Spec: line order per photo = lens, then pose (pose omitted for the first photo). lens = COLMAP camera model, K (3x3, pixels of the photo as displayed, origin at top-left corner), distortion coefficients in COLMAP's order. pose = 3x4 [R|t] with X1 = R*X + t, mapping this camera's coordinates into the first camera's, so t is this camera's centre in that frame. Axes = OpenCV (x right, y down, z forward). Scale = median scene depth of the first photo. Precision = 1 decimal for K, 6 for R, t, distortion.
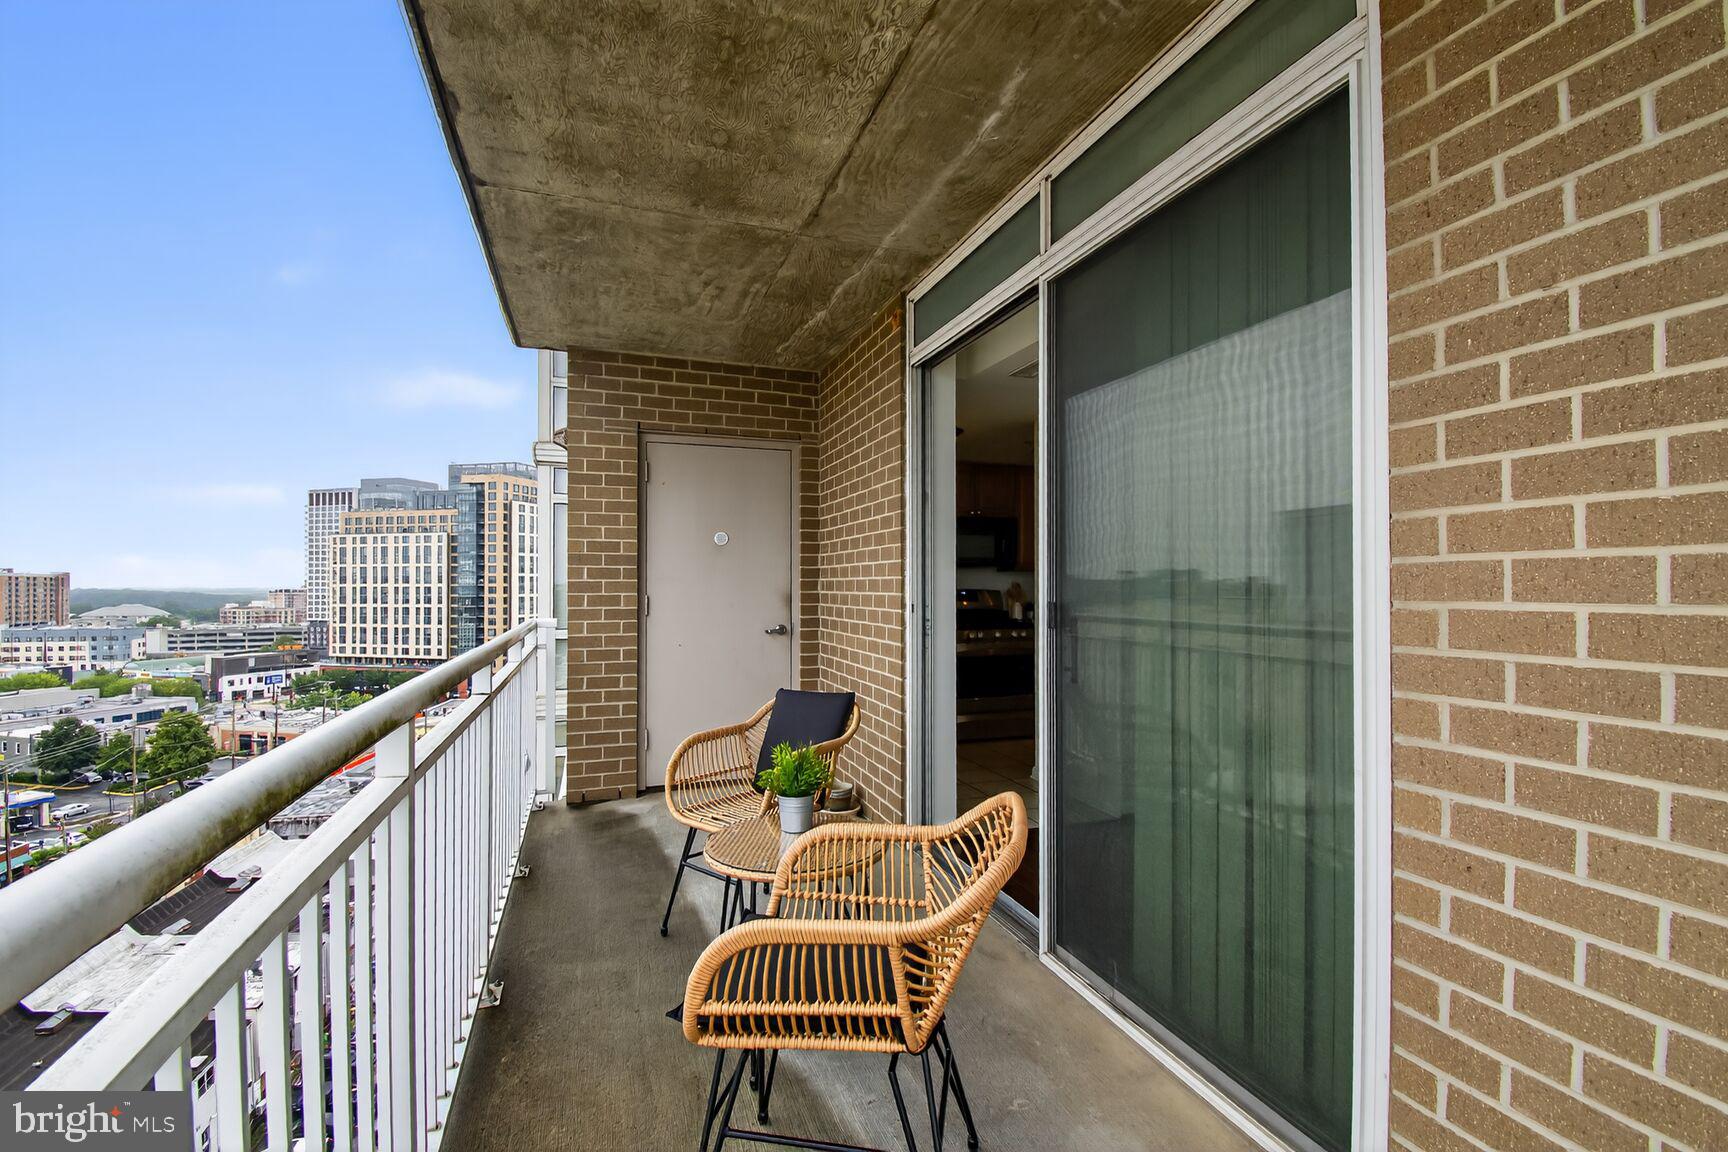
lens RADIAL K [[790.9, 0, 872.7], [0, 790.9, 600.9], [0, 0, 1]] dist [0.013796, -0.000328]
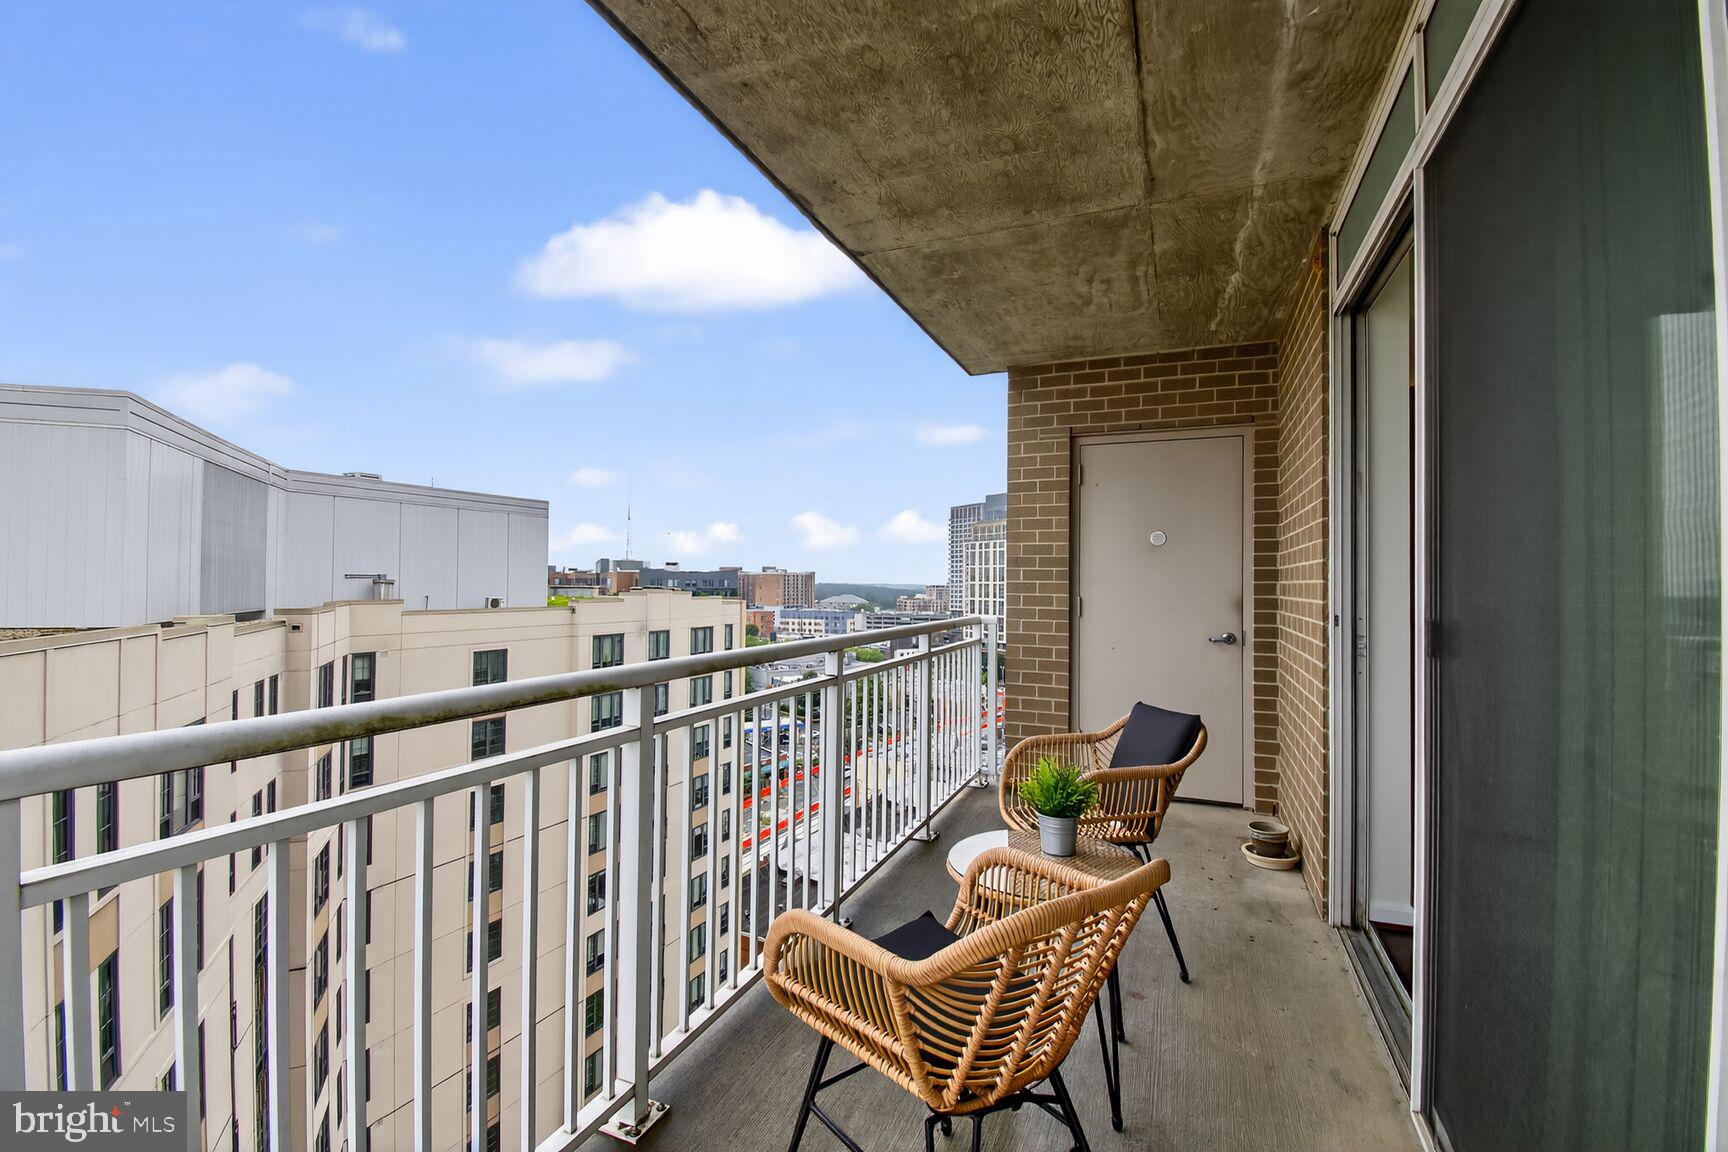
lens RADIAL K [[768.2, 0, 862.3], [0, 768.2, 594.8], [0, 0, 1]] dist [0.000266, -0.000361]
pose [[0.727566, 0.018589, -0.685786, 0.190721], [-0.022309, 0.999745, 0.003432, -0.006800], [0.685675, 0.012802, 0.727795, 0.094387]]
